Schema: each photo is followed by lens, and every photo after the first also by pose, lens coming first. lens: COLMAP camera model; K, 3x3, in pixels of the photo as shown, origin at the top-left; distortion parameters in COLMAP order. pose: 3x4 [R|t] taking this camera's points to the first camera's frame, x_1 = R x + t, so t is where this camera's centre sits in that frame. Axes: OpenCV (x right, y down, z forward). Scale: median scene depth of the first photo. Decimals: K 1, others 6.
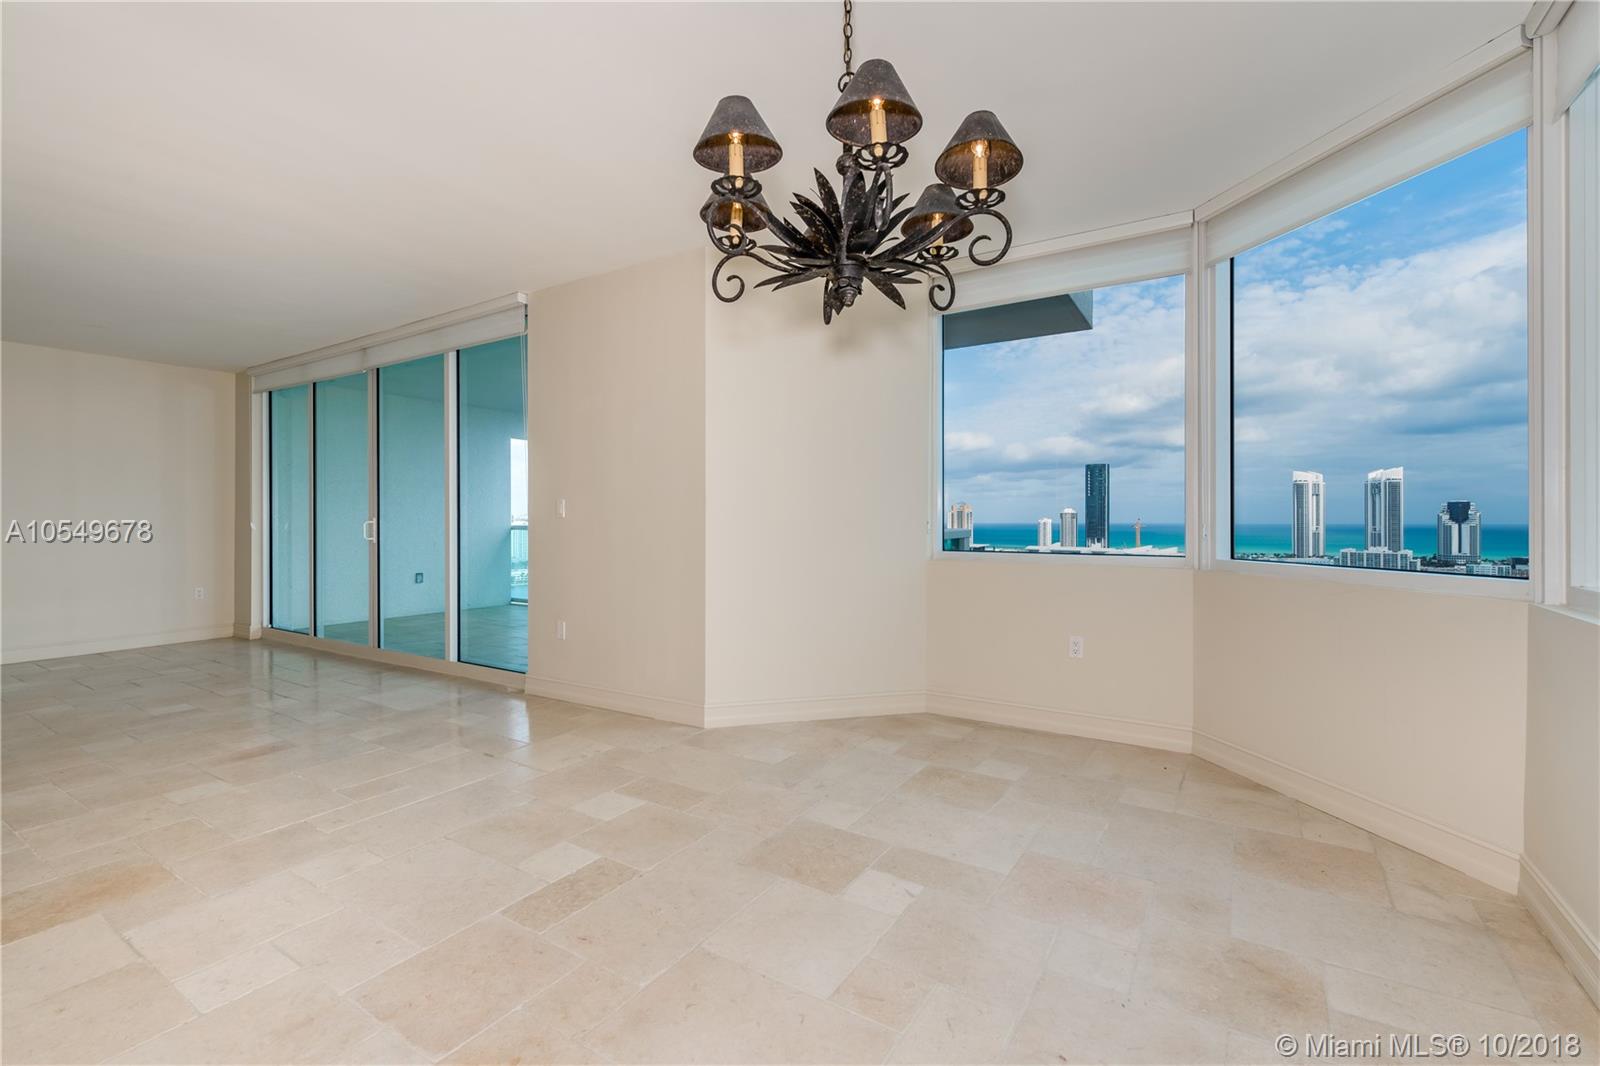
lens RADIAL K [[717.1, 0, 796.6], [0, 717.1, 521.3], [0, 0, 1]] dist [0.000210, -0.000738]
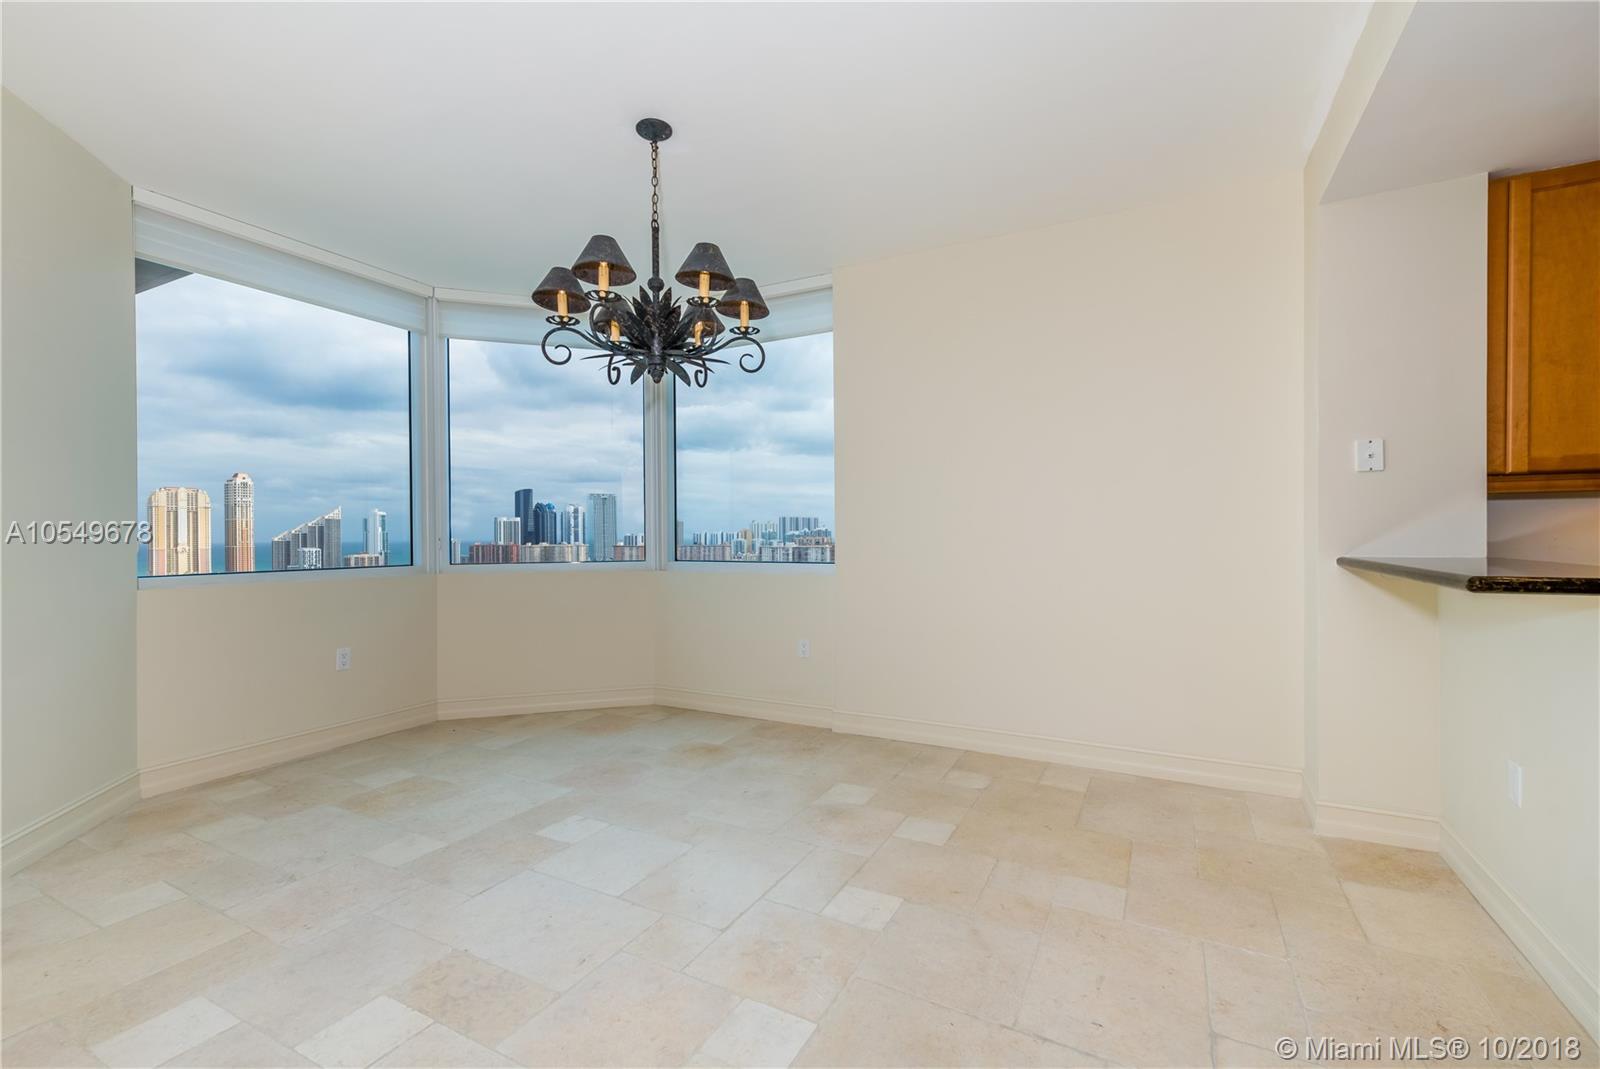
lens RADIAL K [[717.1, 0, 805.0], [0, 717.1, 536.7], [0, 0, 1]] dist [0.000210, -0.000738]
pose [[-0.118364, -0.003219, 0.992965, -0.853503], [0.011668, 0.999921, 0.004632, -0.004861], [-0.992902, 0.012134, -0.118317, 0.522124]]
